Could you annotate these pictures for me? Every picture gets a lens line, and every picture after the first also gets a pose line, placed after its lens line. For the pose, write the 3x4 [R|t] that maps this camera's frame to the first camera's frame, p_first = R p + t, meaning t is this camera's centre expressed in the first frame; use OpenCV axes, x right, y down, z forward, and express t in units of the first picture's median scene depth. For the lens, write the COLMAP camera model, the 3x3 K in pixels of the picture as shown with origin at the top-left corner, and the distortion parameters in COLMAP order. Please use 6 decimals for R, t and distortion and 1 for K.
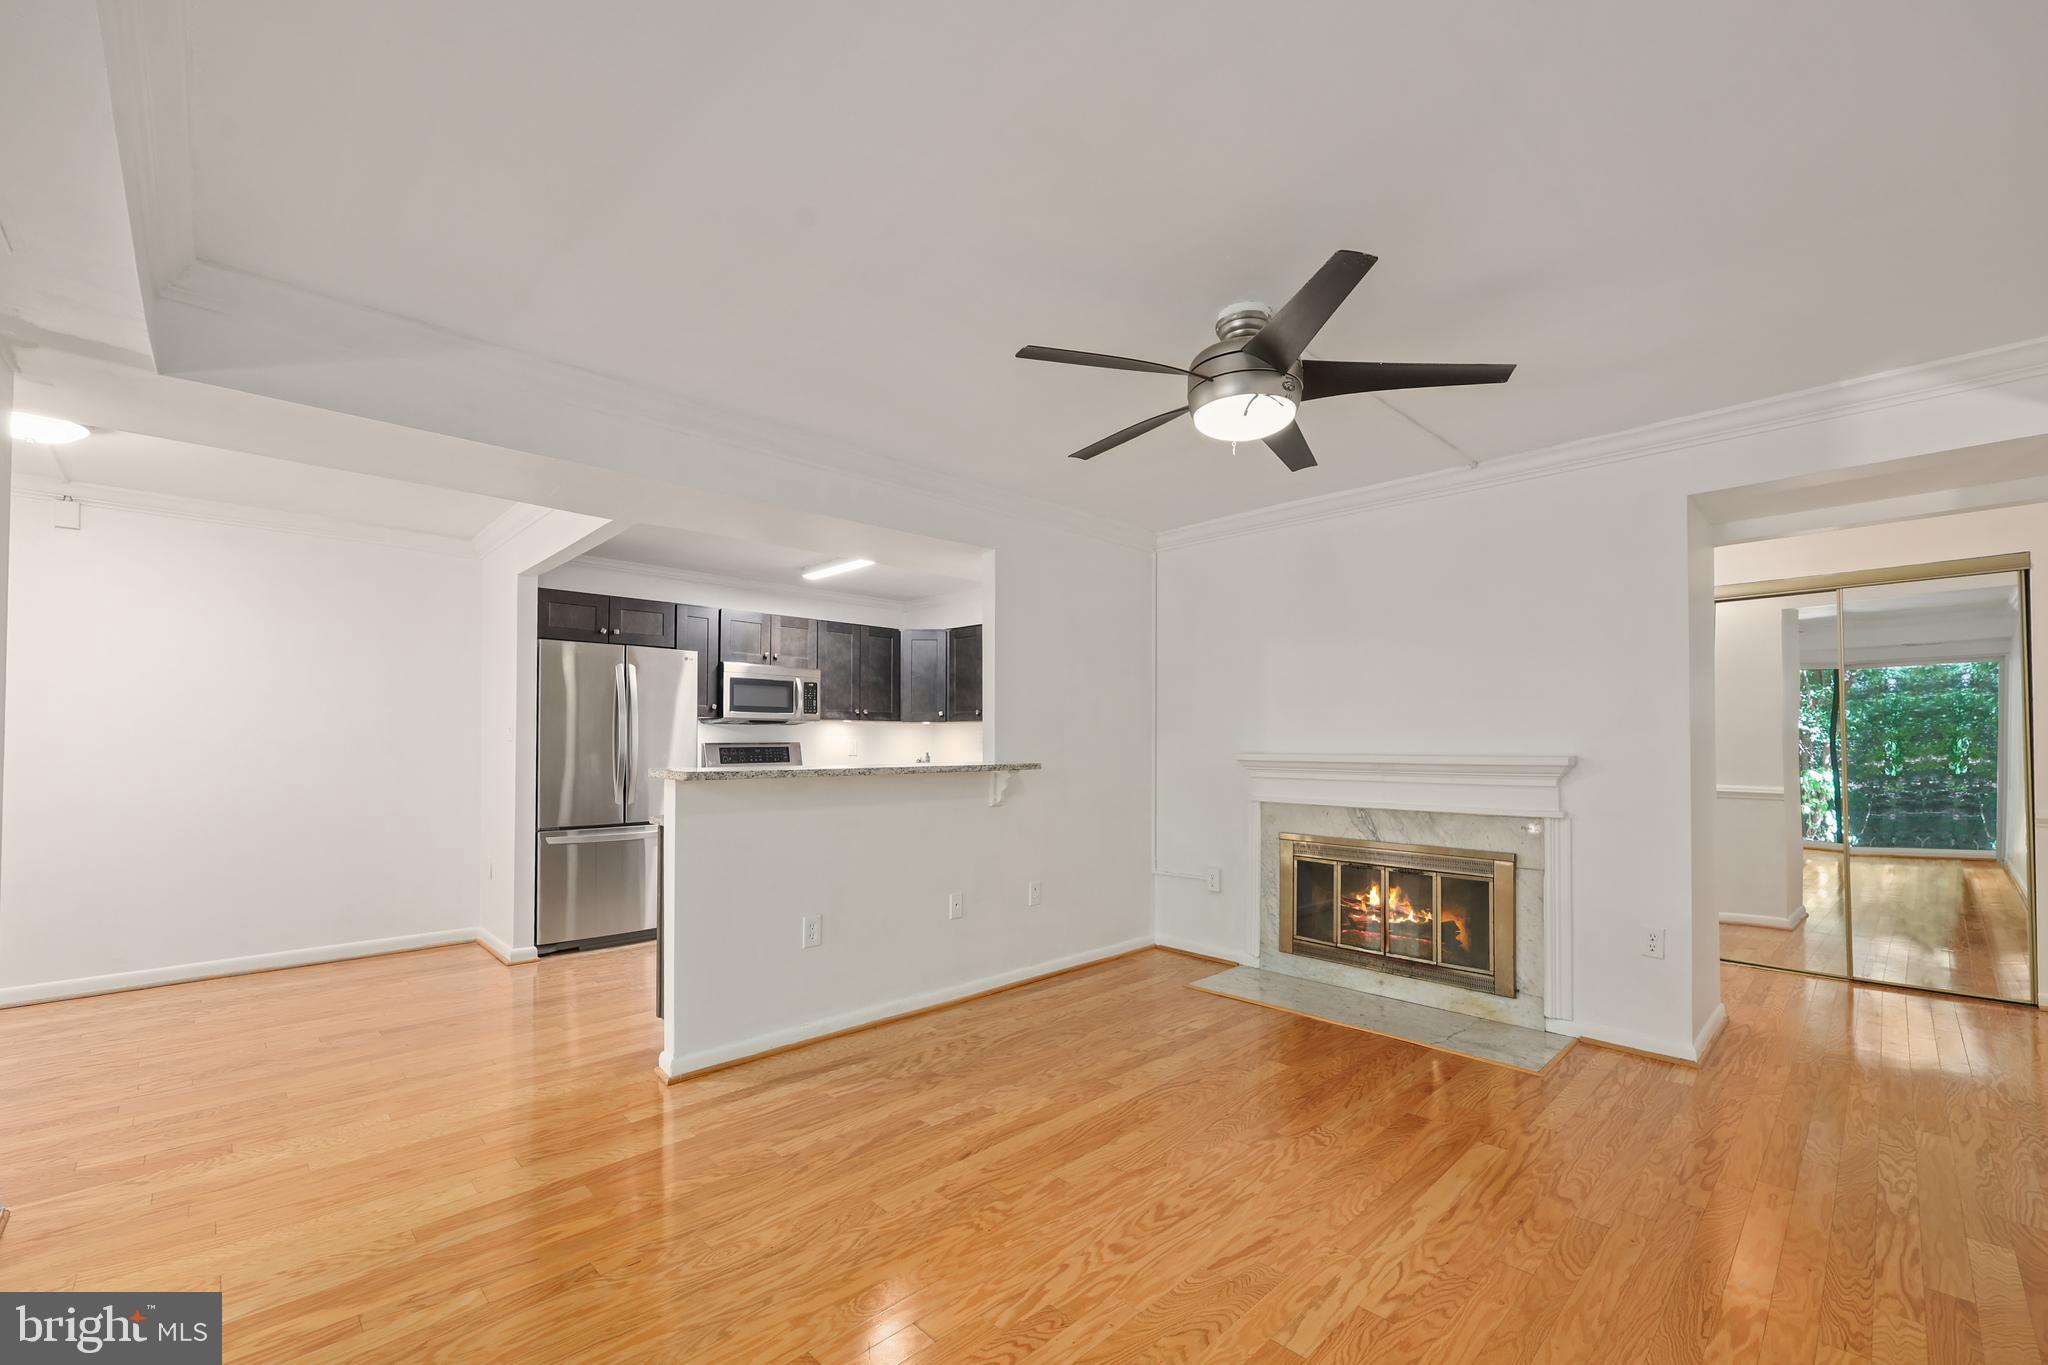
lens RADIAL K [[841.1, 0, 1010.9], [0, 841.1, 729.0], [0, 0, 1]] dist [-0.004296, 0.000630]
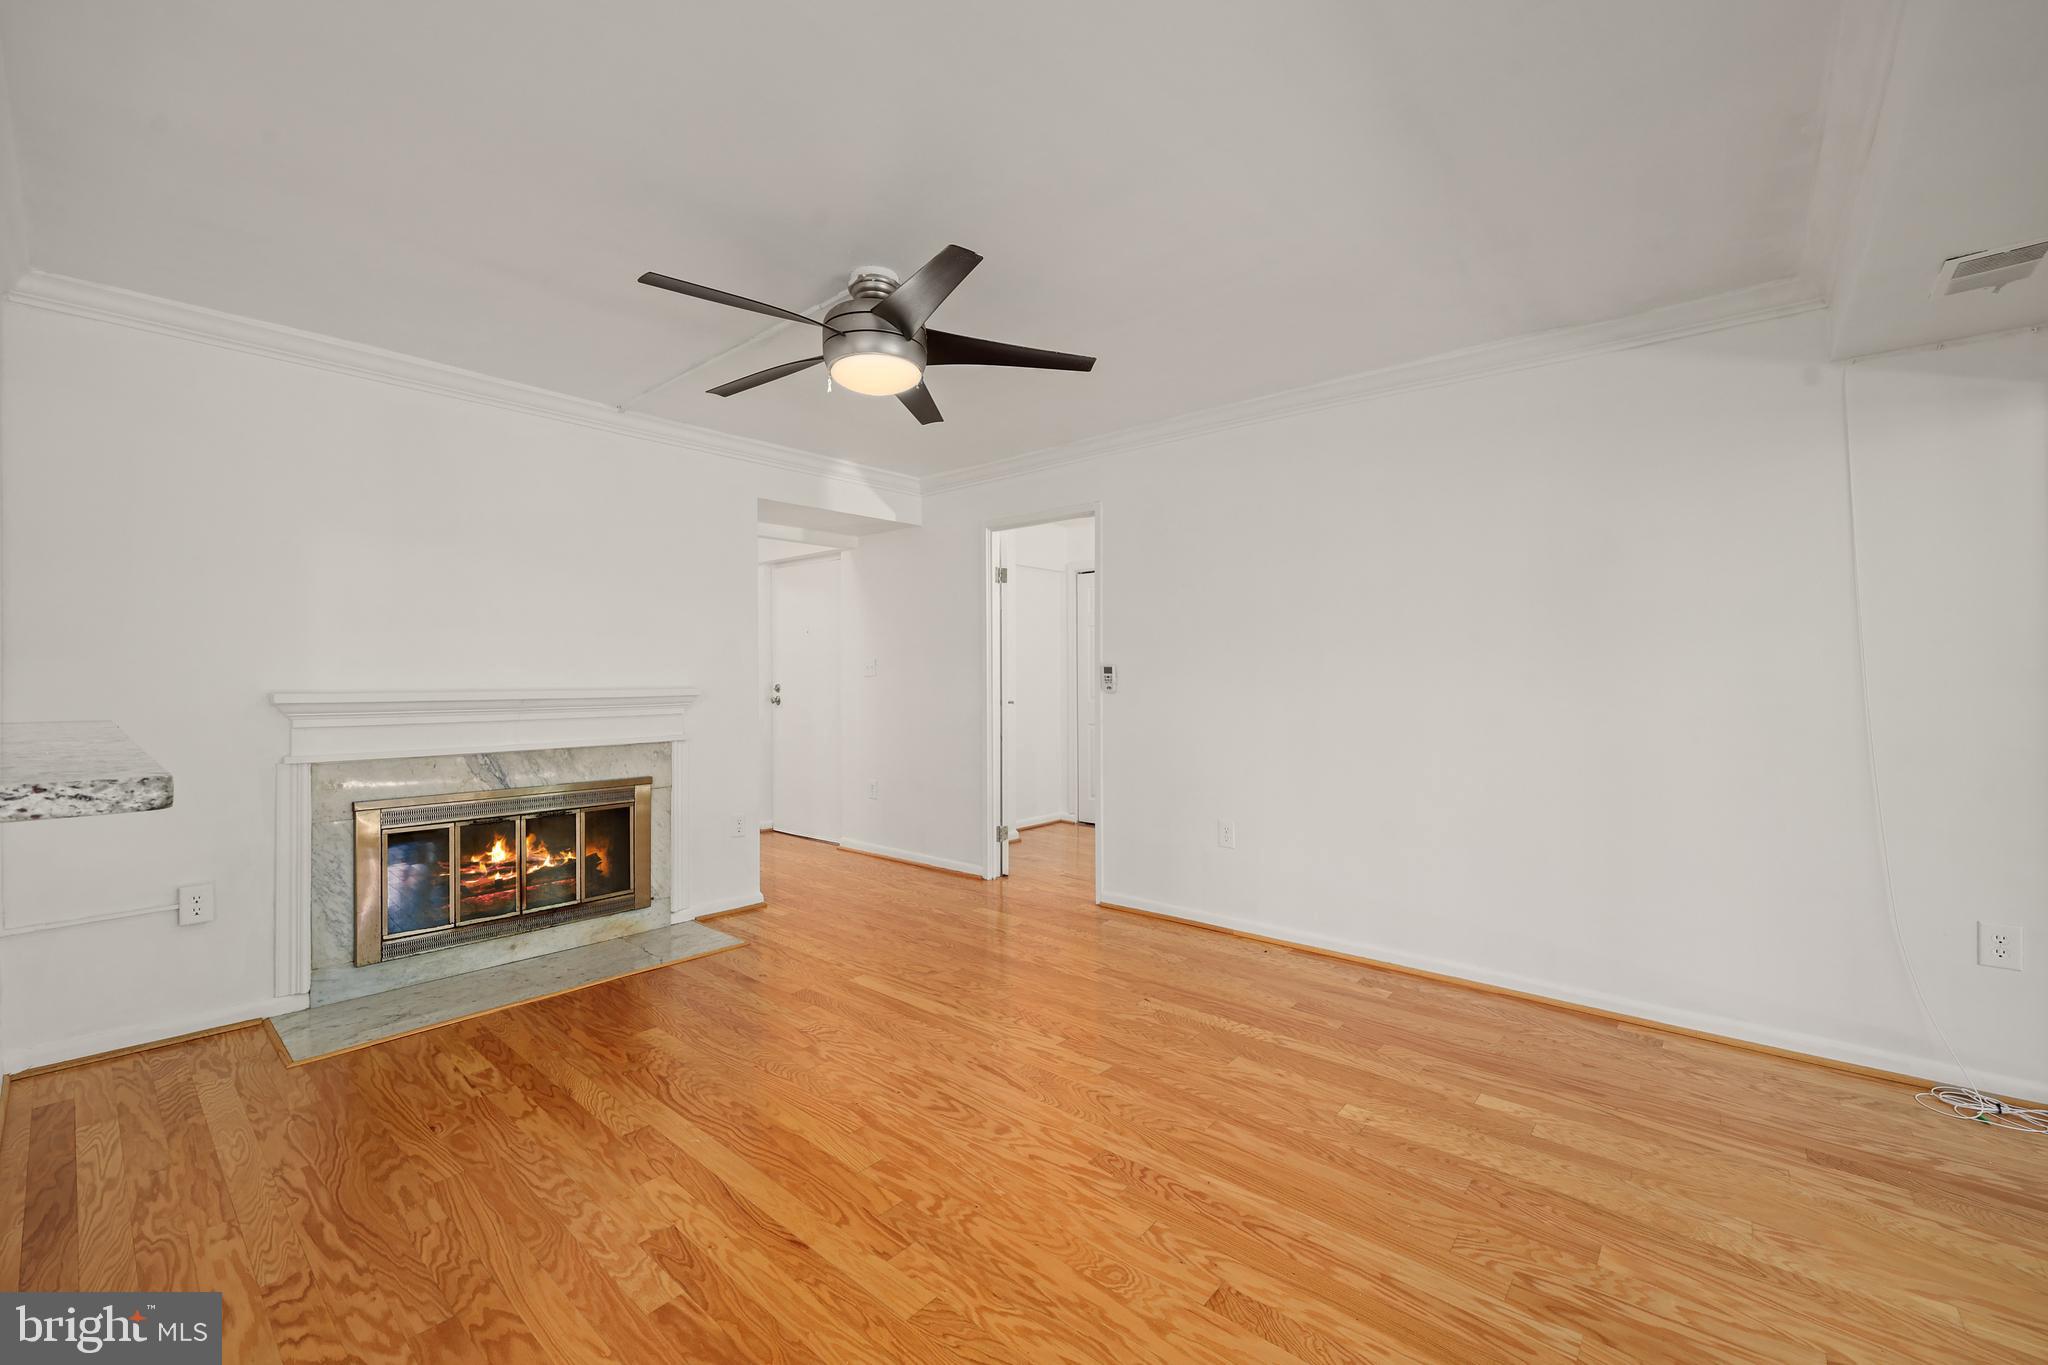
lens RADIAL K [[841.1, 0, 1027.2], [0, 841.1, 680.2], [0, 0, 1]] dist [-0.004296, 0.000630]
pose [[-0.104932, -0.003308, 0.994474, -0.534866], [-0.012028, 0.999926, 0.002057, 0.012380], [-0.994407, -0.011745, -0.104964, 0.597490]]
